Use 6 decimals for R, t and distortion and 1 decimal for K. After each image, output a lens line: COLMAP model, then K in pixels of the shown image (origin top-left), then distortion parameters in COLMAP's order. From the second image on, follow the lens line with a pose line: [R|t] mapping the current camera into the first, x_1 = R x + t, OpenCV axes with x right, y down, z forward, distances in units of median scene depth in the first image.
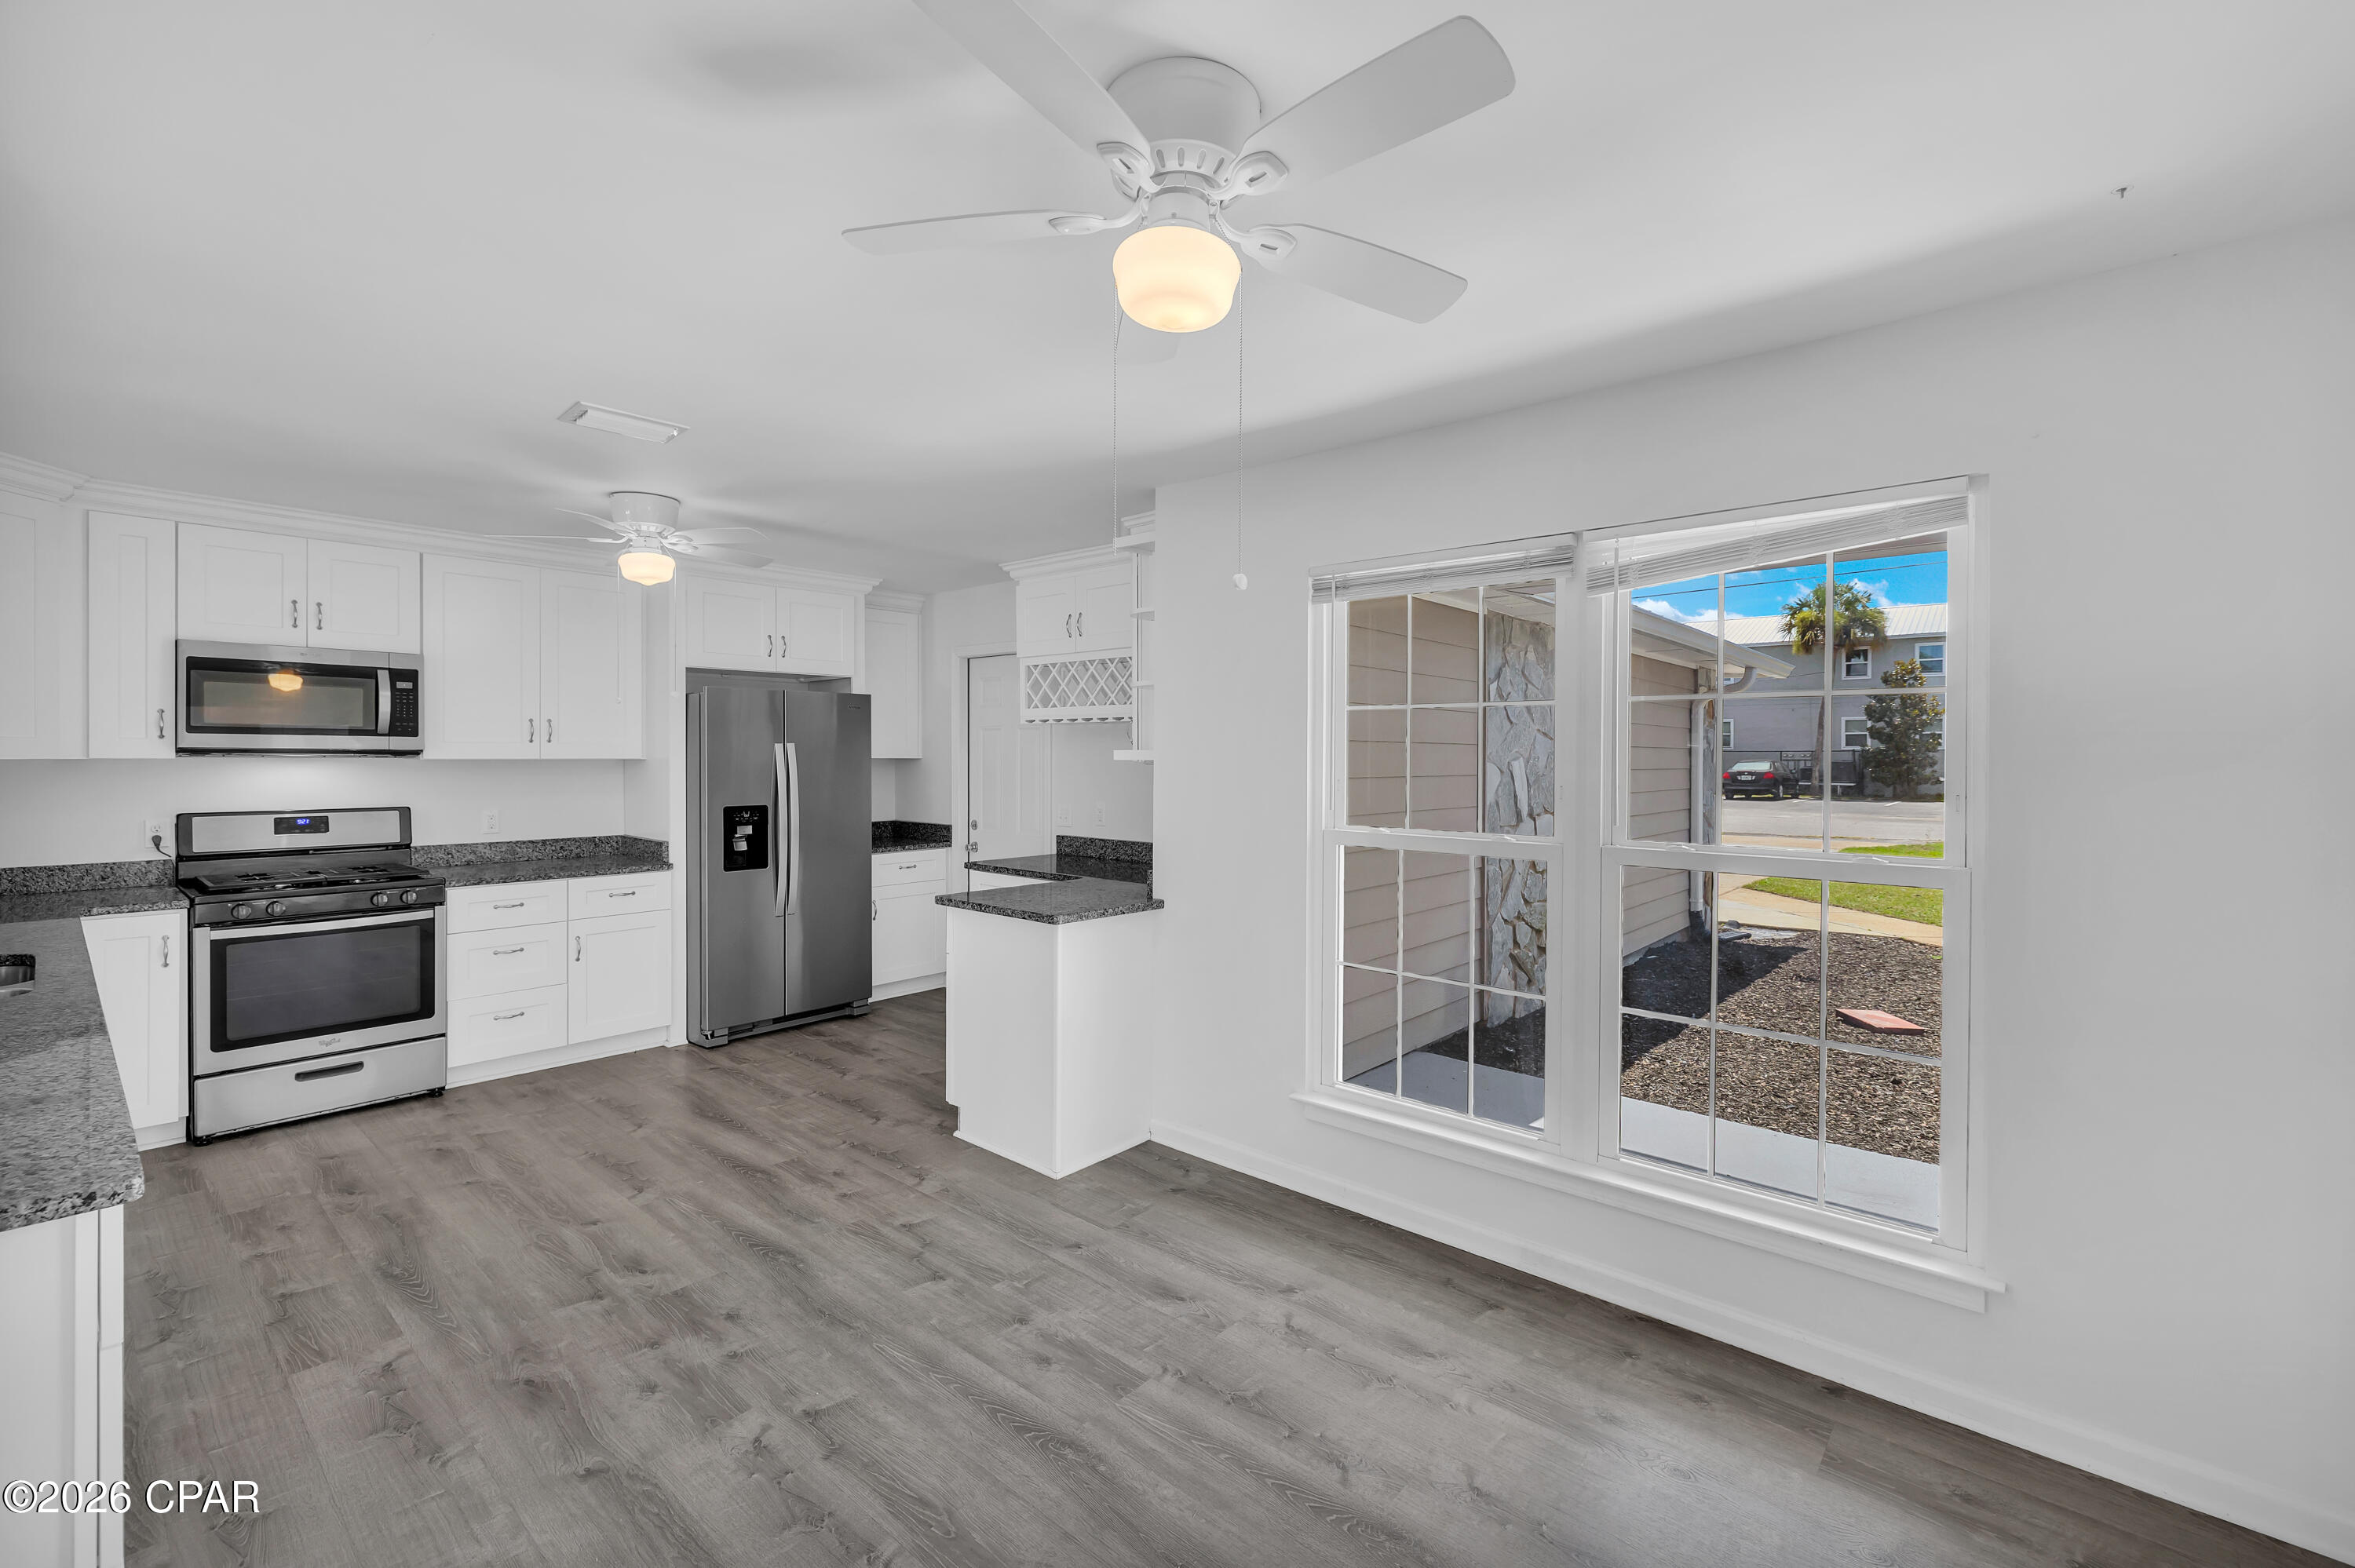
lens RADIAL K [[1007.0, 0, 1190.1], [0, 1007.0, 755.0], [0, 0, 1]] dist [0.001279, -0.001406]
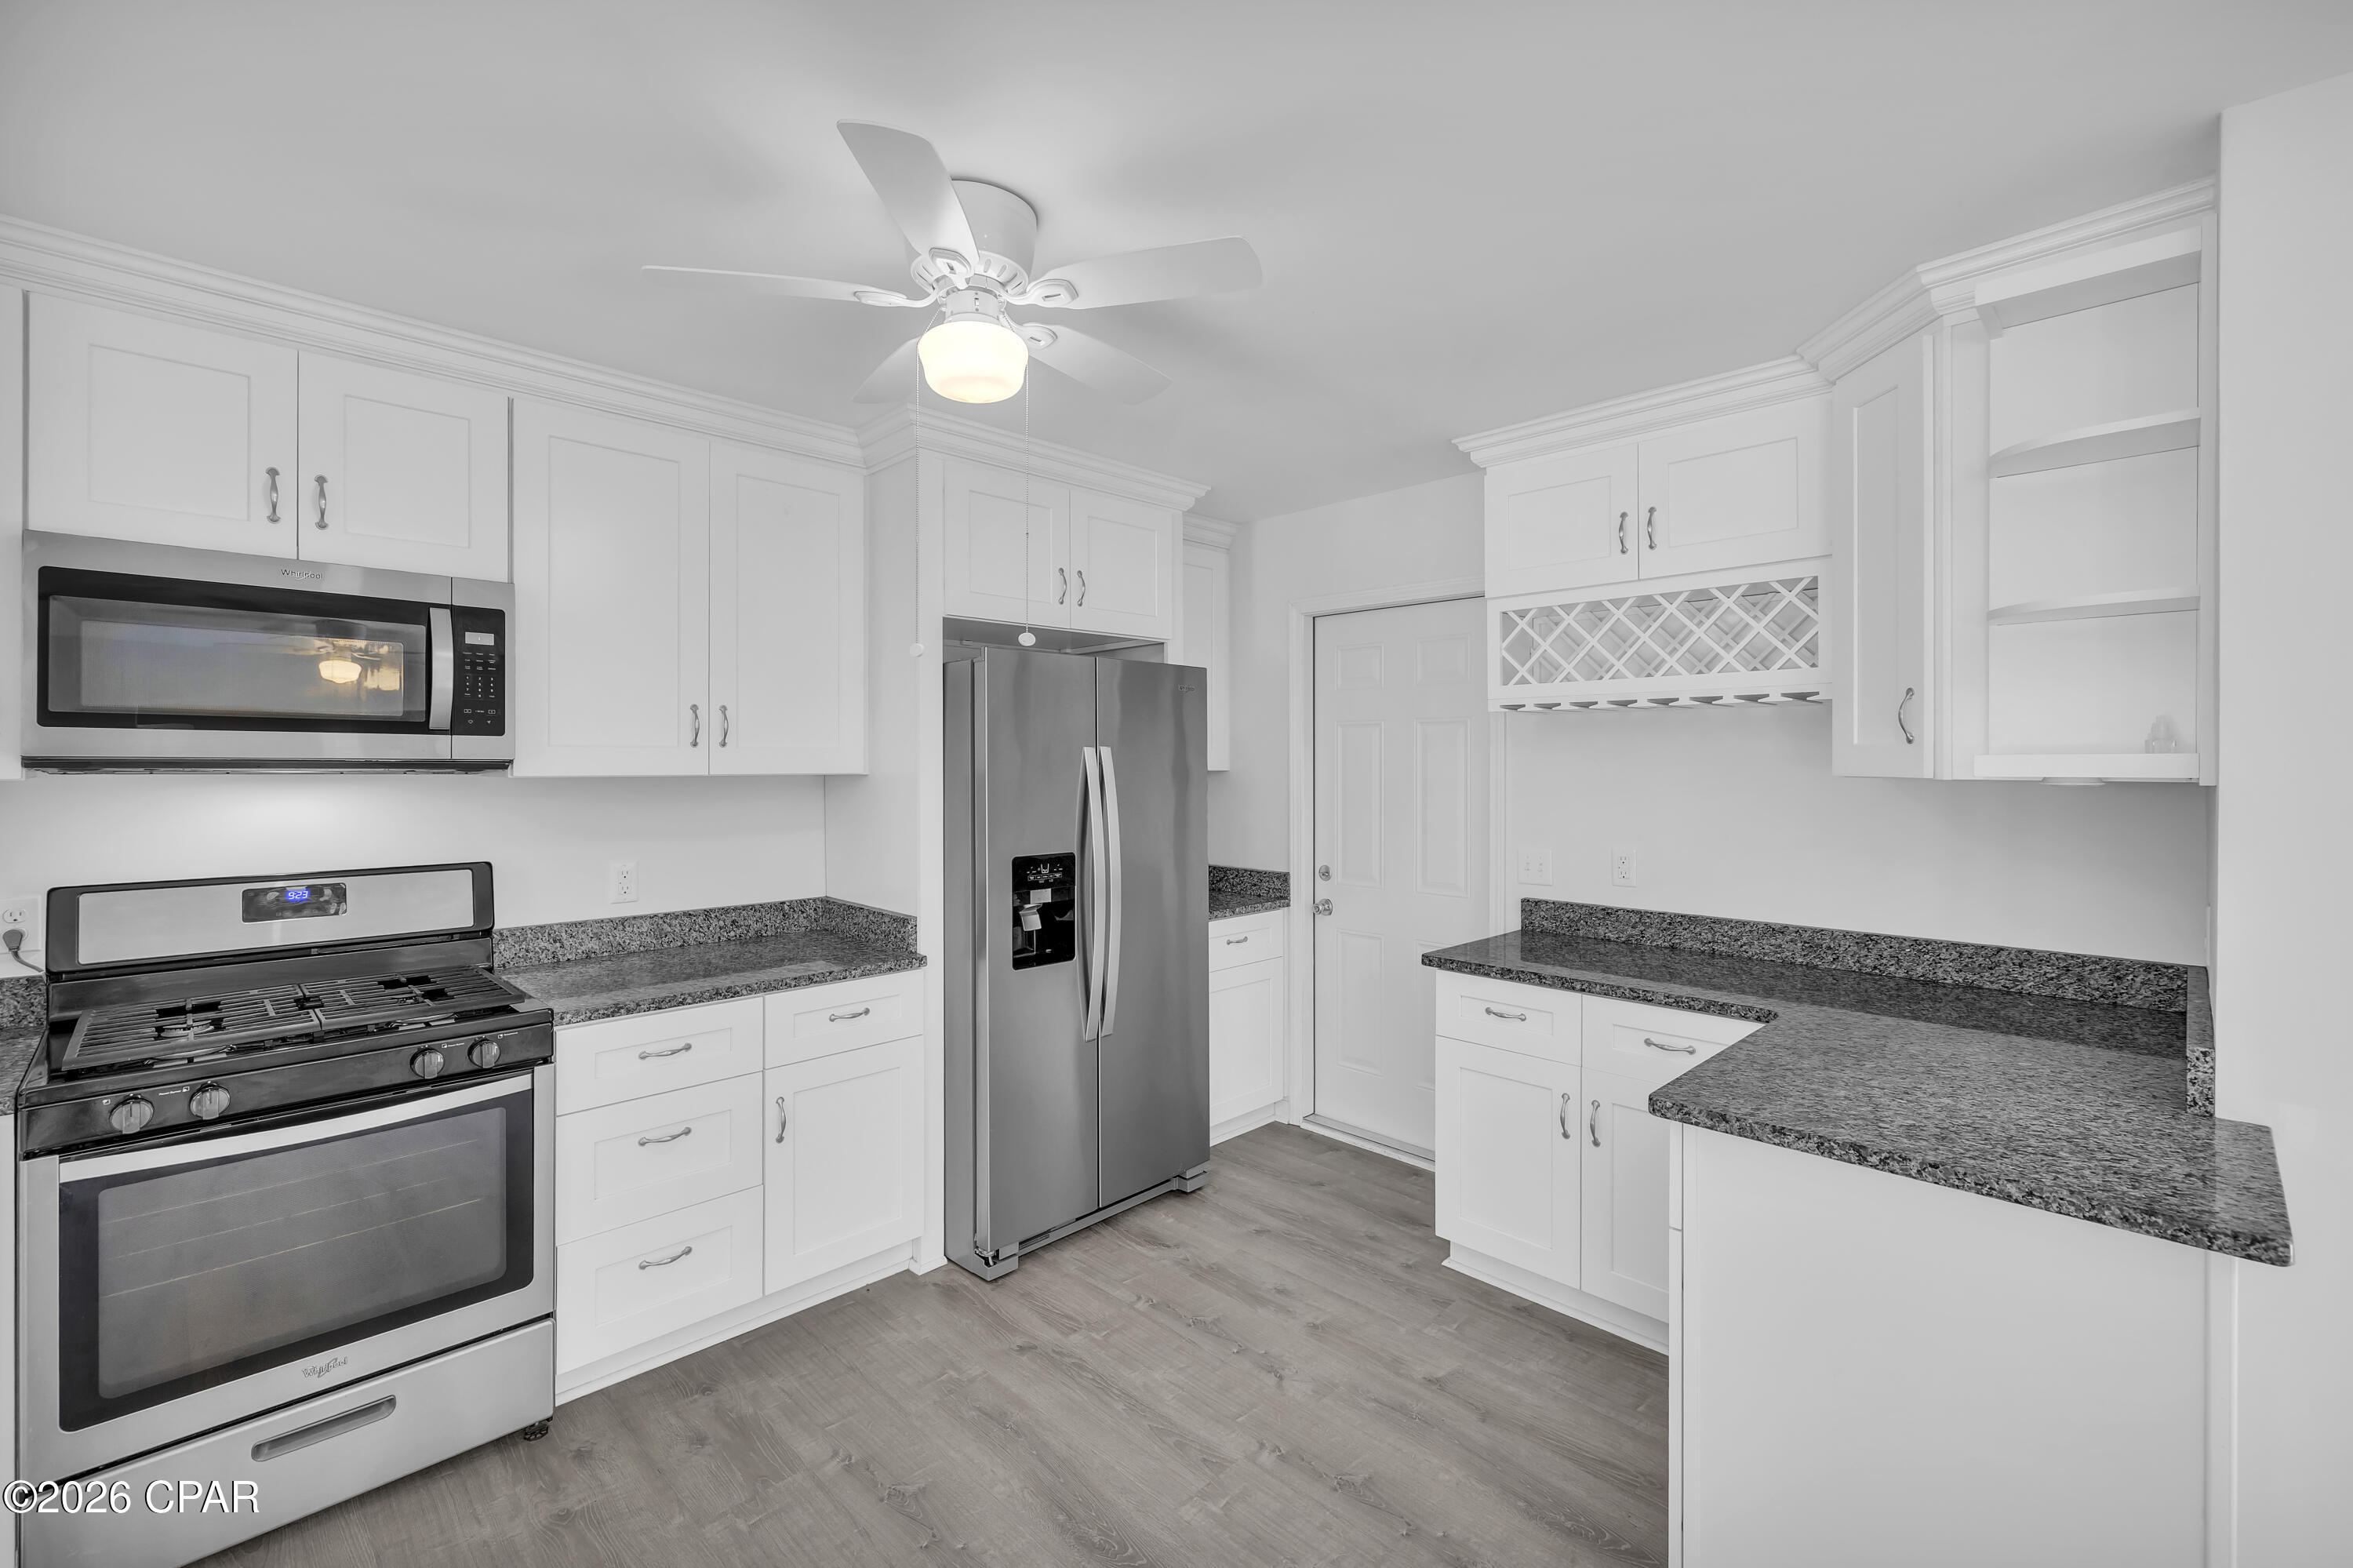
lens RADIAL K [[1006.3, 0, 1191.8], [0, 1006.3, 759.8], [0, 0, 1]] dist [0.001279, -0.001406]
pose [[0.997566, -0.004321, -0.069589, -0.408766], [0.003915, 0.999975, -0.005967, -0.000649], [0.069613, 0.005680, 0.997558, 0.551549]]
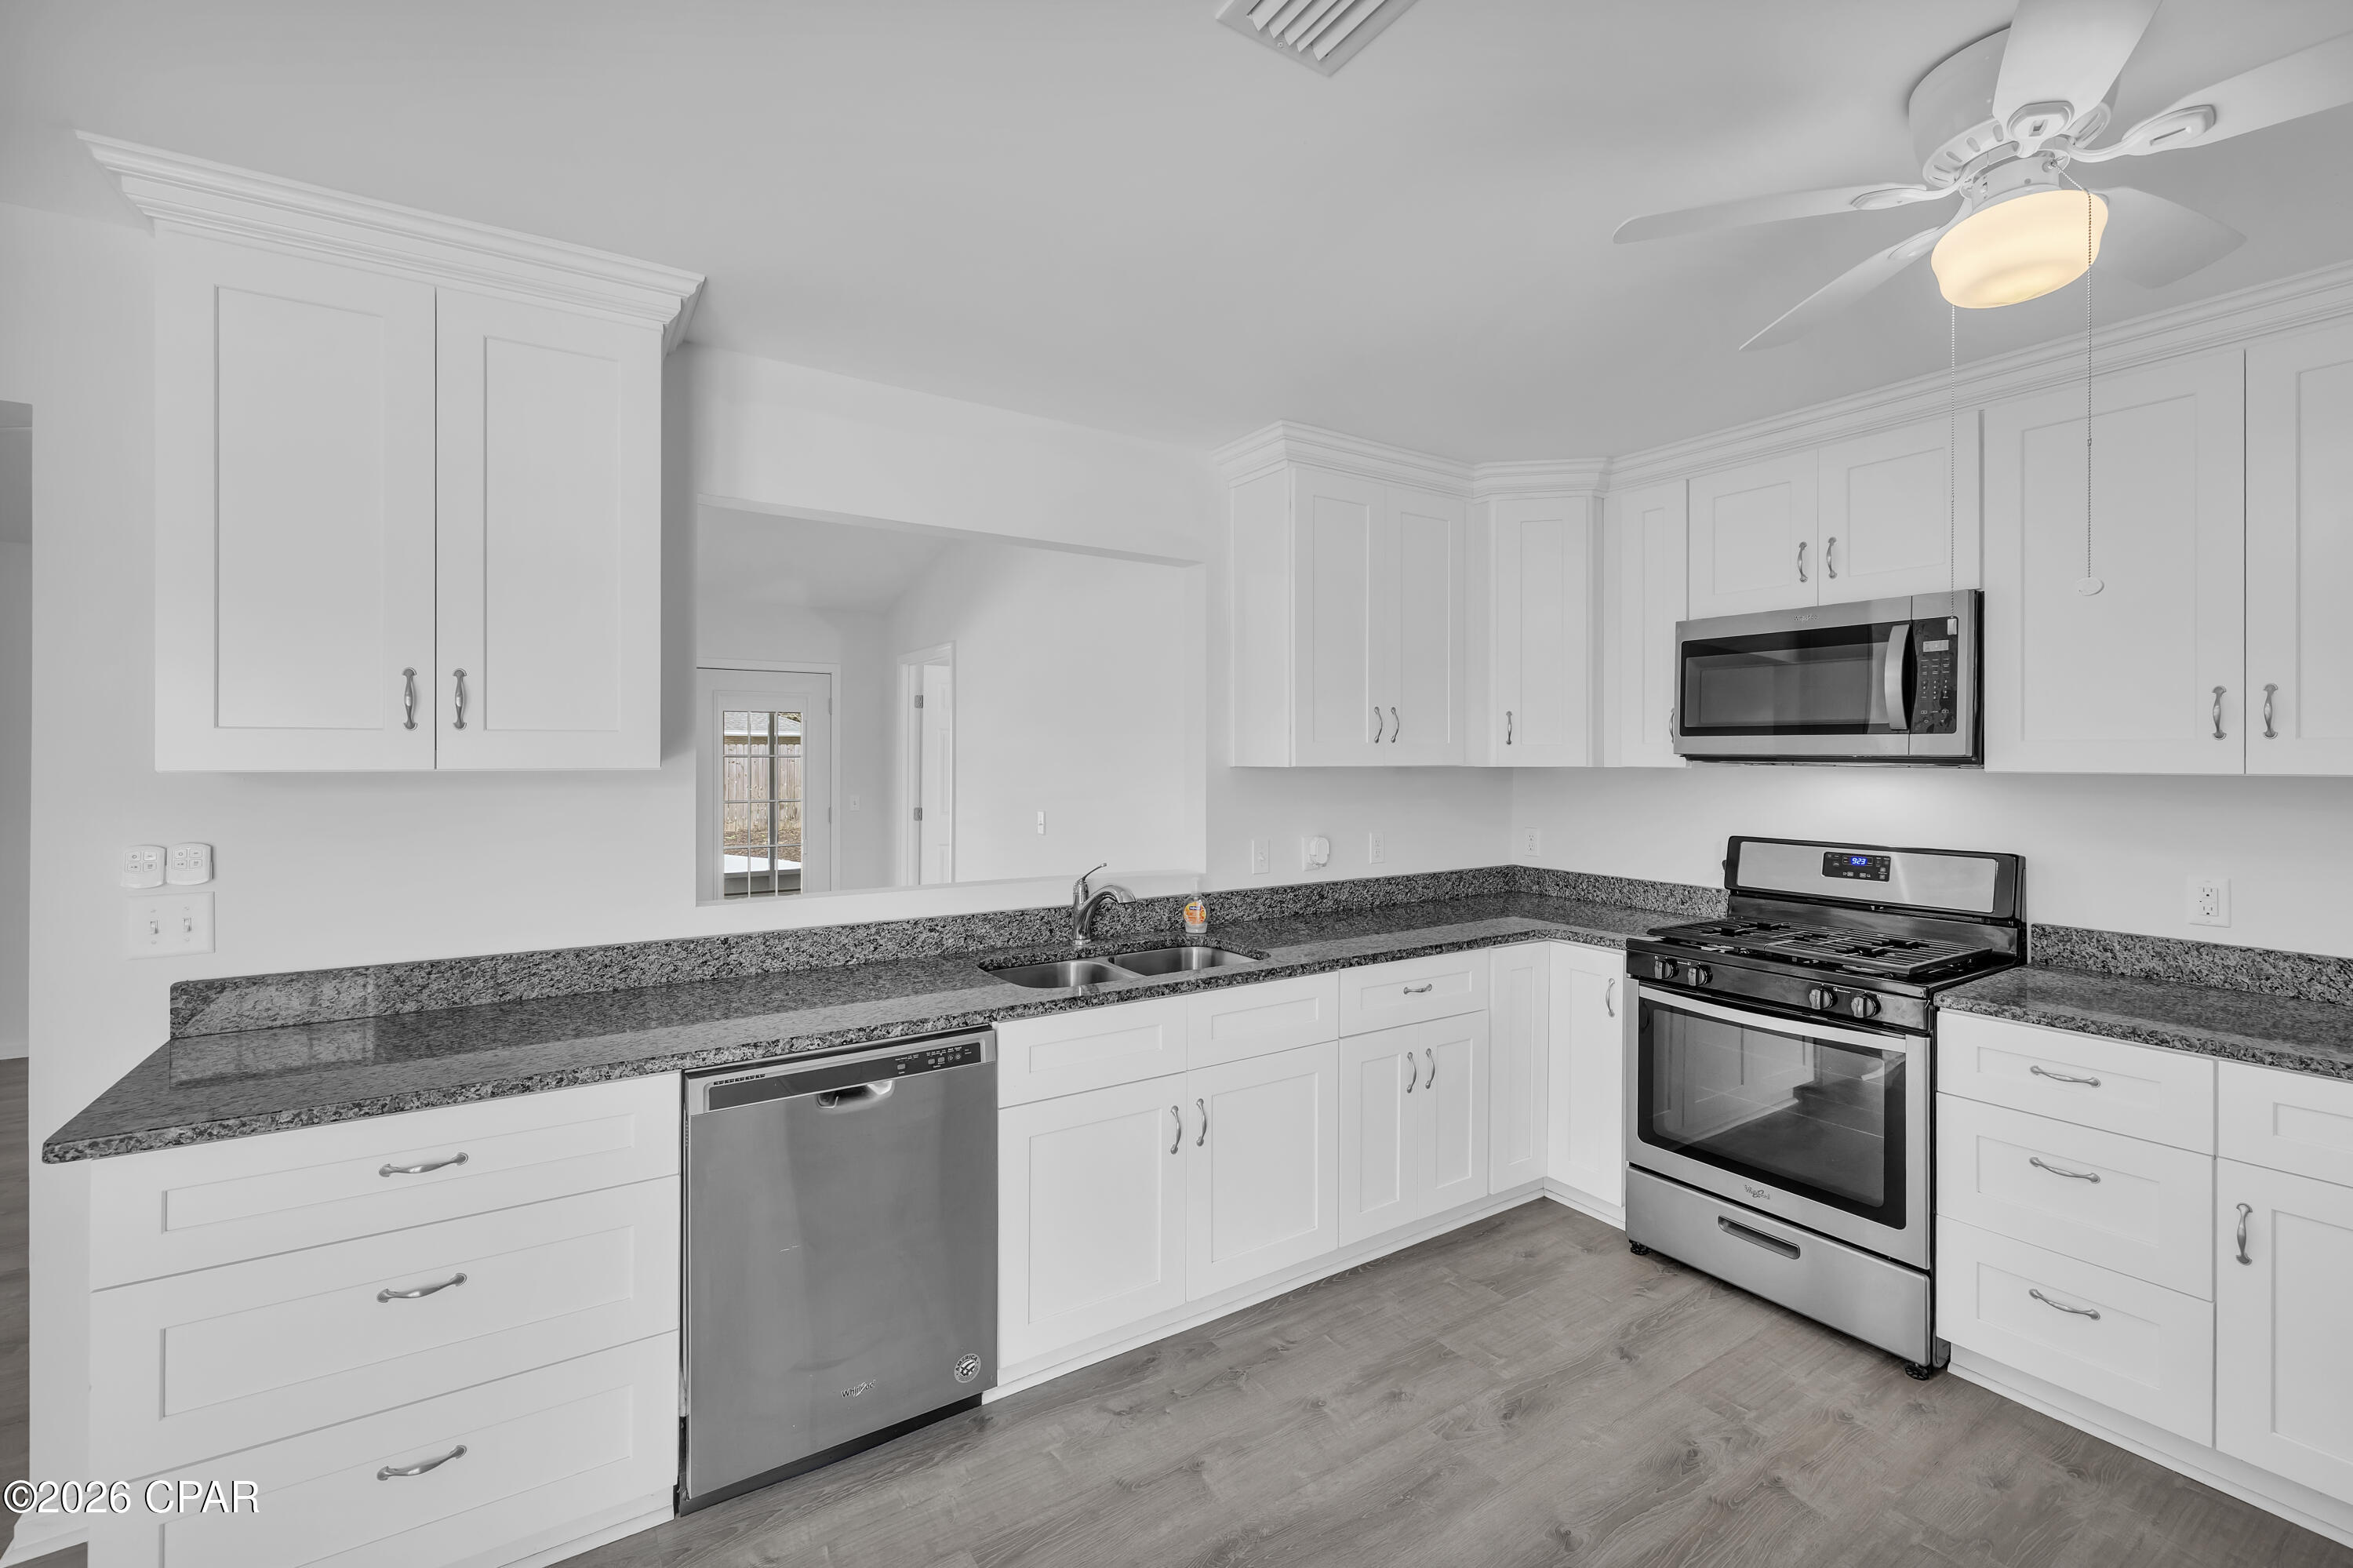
lens RADIAL K [[1006.3, 0, 1181.7], [0, 1006.3, 750.3], [0, 0, 1]] dist [0.001279, -0.001406]
pose [[-0.268073, -0.009505, -0.963352, -0.105228], [-0.005914, 0.999949, -0.008220, -0.000941], [0.963381, 0.003494, -0.268115, 0.817141]]
